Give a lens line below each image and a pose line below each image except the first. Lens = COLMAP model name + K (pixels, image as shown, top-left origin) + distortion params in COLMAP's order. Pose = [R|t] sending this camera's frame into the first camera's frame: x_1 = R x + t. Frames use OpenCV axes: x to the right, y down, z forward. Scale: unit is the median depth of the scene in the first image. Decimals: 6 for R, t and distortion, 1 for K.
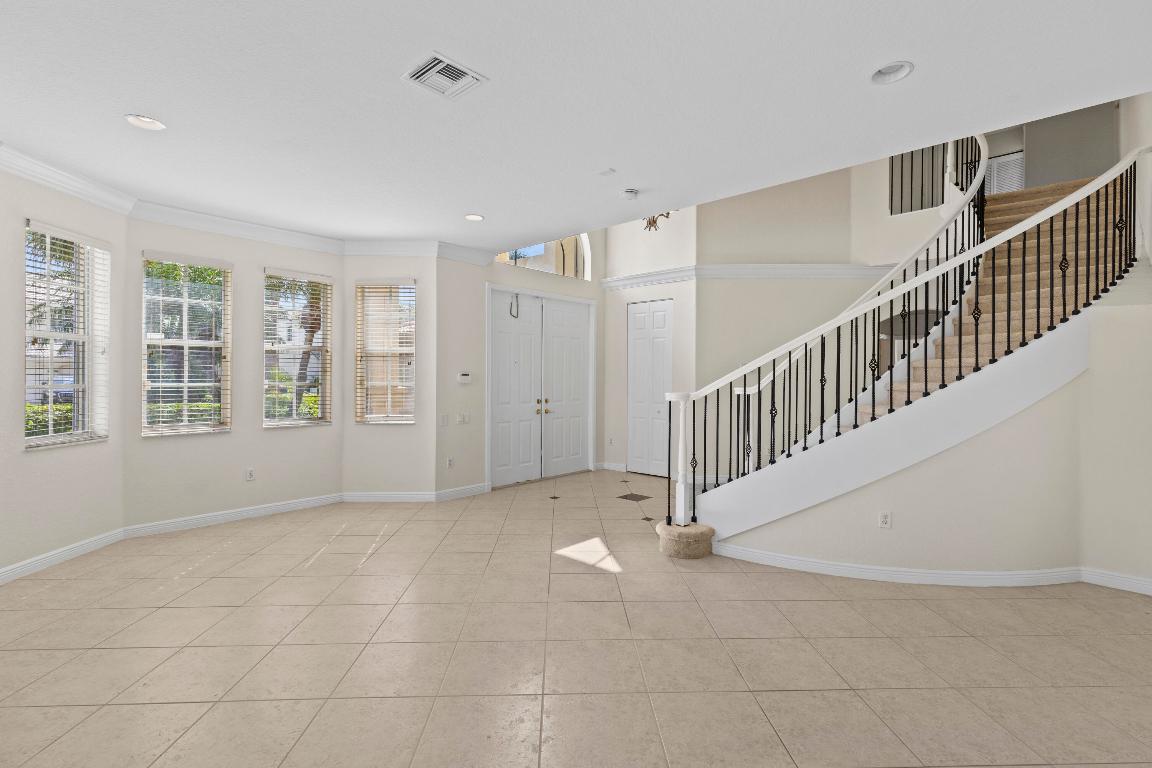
lens RADIAL K [[519.4, 0, 577.5], [0, 519.4, 386.1], [0, 0, 1]] dist [0.001775, -0.001359]
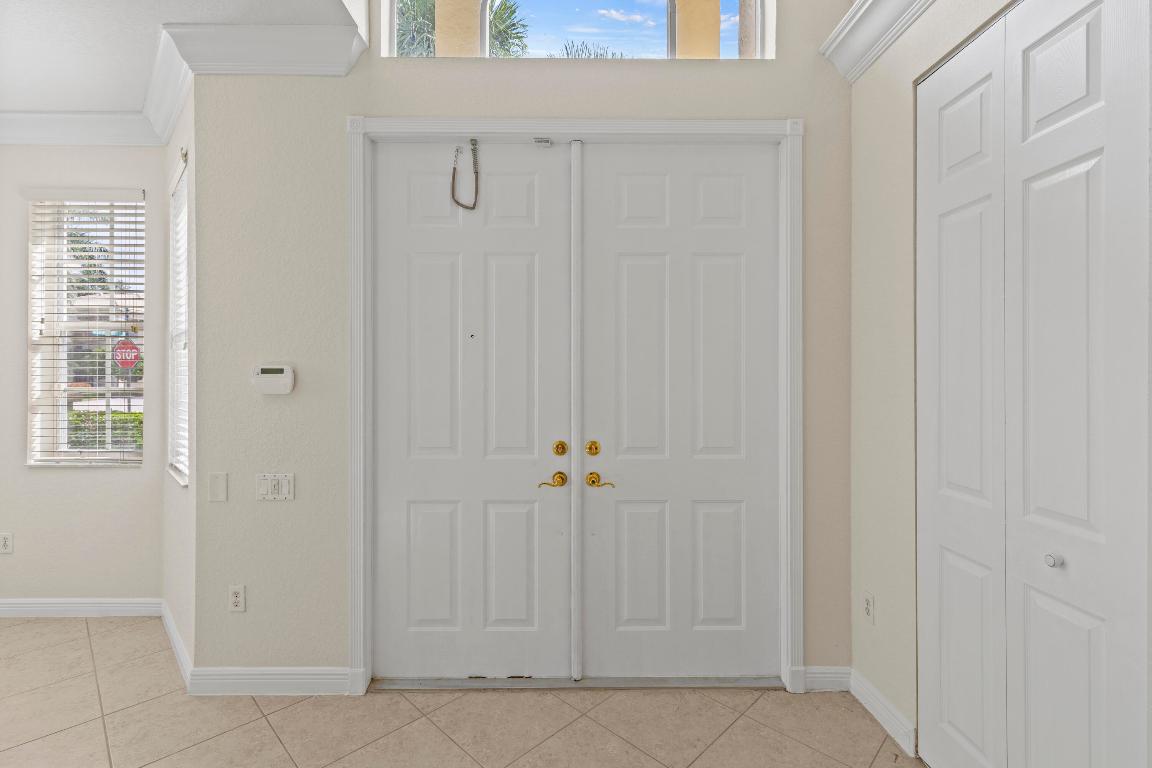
lens RADIAL K [[519.4, 0, 577.5], [0, 519.4, 386.1], [0, 0, 1]] dist [0.001775, -0.001359]
pose [[0.685430, 0.006978, -0.728105, 0.219766], [-0.010258, 0.999947, -0.000073, -0.013839], [0.728066, 0.007519, 0.685466, 0.948146]]
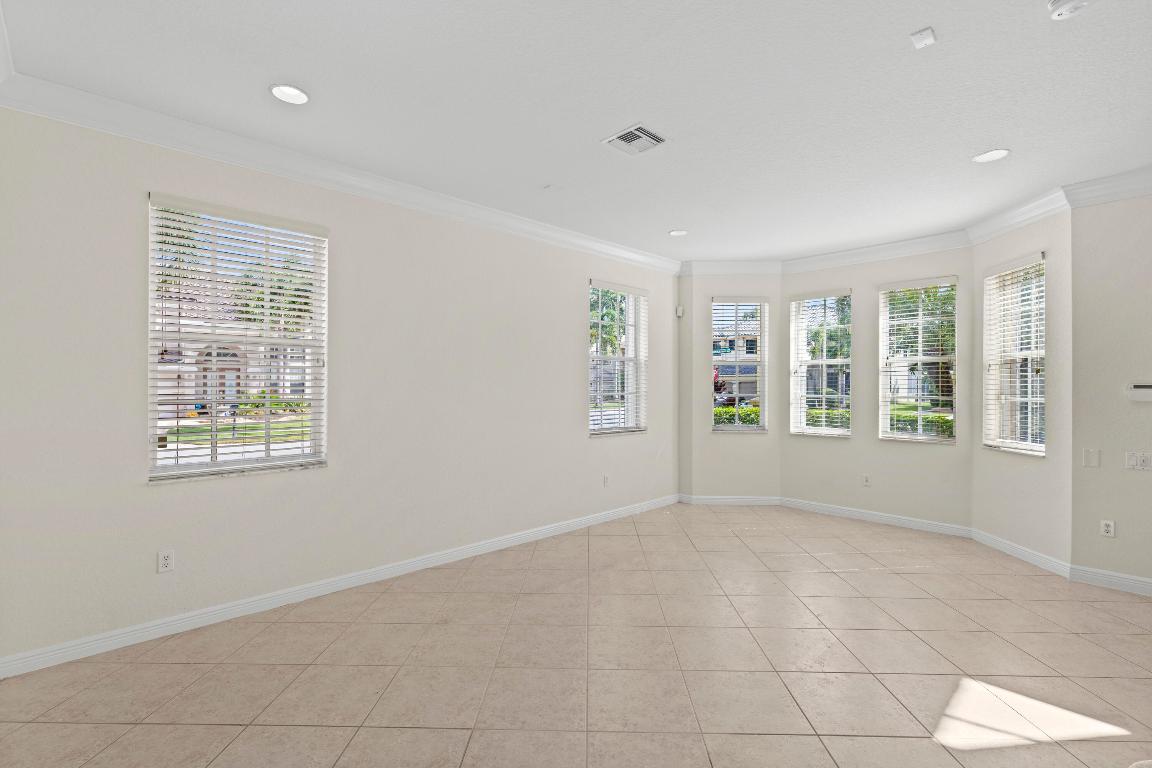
lens RADIAL K [[519.4, 0, 577.5], [0, 519.4, 386.1], [0, 0, 1]] dist [0.001775, -0.001359]
pose [[-0.077612, -0.004752, -0.996972, 0.439029], [-0.016676, 0.999855, -0.003467, -0.009982], [0.996844, 0.016356, -0.077680, 0.429279]]
